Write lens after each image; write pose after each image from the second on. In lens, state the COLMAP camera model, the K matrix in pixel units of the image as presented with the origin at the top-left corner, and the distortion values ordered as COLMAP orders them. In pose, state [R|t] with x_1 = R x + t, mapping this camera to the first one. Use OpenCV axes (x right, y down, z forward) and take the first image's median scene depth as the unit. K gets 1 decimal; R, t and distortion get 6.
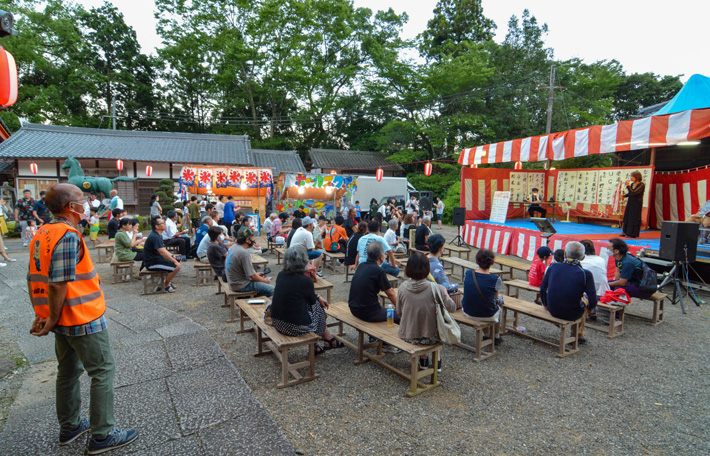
lens RADIAL K [[360.9, 0, 354.9], [0, 360.9, 228.3], [0, 0, 1]] dist [-0.019751, -0.001079]
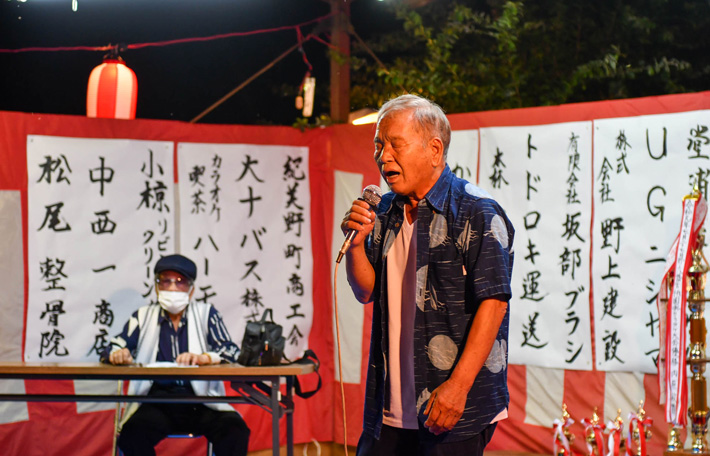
lens RADIAL K [[2035.6, 0, 376.3], [0, 2035.6, 230.7], [0, 0, 1]] dist [0.106957, 0.000000]
pose [[0.954385, -0.001131, 0.298577, 0.357230], [0.040601, 0.991196, -0.126023, -0.025411], [-0.295806, 0.132397, 0.946029, 0.283620]]
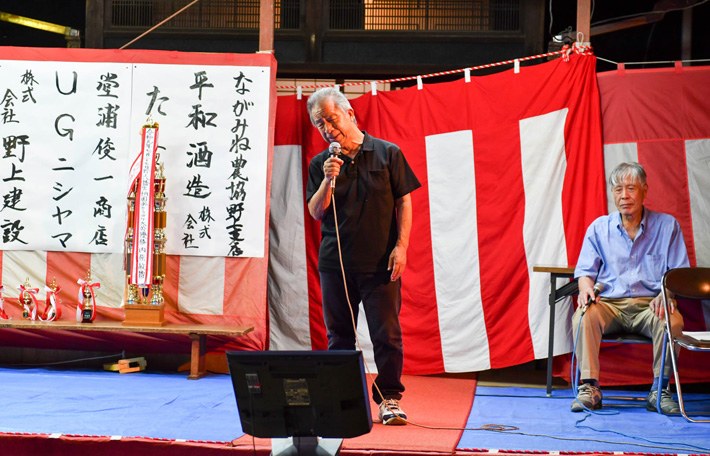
lens RADIAL K [[2035.6, 0, 364.7], [0, 2035.6, 215.0], [0, 0, 1]] dist [0.106957, 0.000000]
pose [[0.372022, -0.008529, 0.928185, -0.186573], [0.083426, 0.996218, -0.024284, -0.043274], [-0.924467, 0.086469, 0.371327, 0.437851]]
